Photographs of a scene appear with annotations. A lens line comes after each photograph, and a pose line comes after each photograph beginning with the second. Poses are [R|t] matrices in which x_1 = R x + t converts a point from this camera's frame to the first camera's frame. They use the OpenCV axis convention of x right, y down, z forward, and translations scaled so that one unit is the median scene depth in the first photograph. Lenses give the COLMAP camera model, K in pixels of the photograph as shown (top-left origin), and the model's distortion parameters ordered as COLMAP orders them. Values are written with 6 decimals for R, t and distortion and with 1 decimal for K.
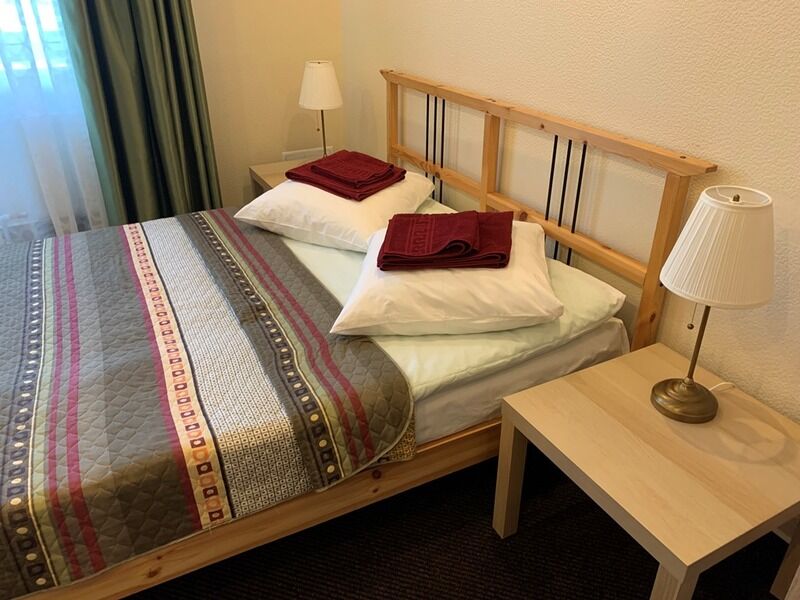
lens RADIAL K [[613.7, 0, 400.0], [0, 613.7, 300.0], [0, 0, 1]] dist [0.106127, -0.130480]
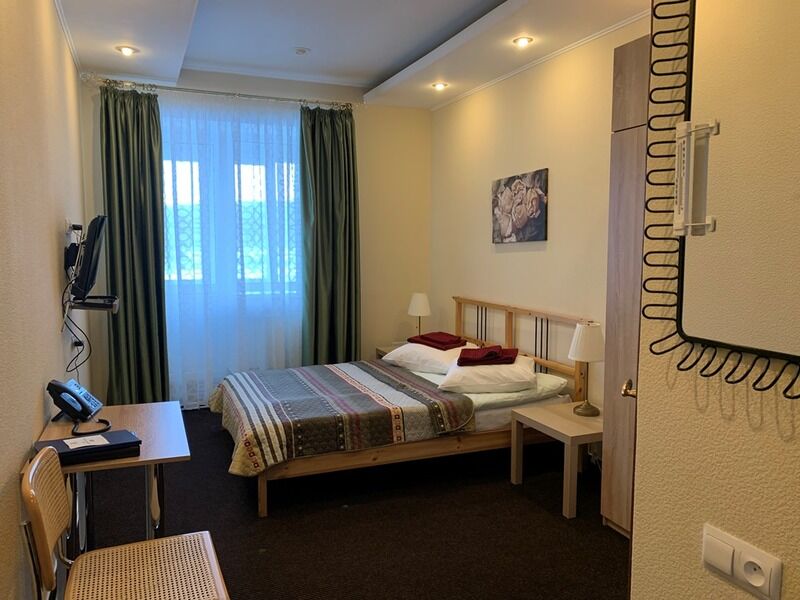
lens RADIAL K [[613.7, 0, 400.0], [0, 613.7, 300.0], [0, 0, 1]] dist [0.106127, -0.130480]
pose [[0.996945, 0.013961, -0.076850, -0.083134], [-0.042733, 0.921076, -0.387032, 0.674154], [0.065381, 0.389133, 0.918858, -1.331049]]
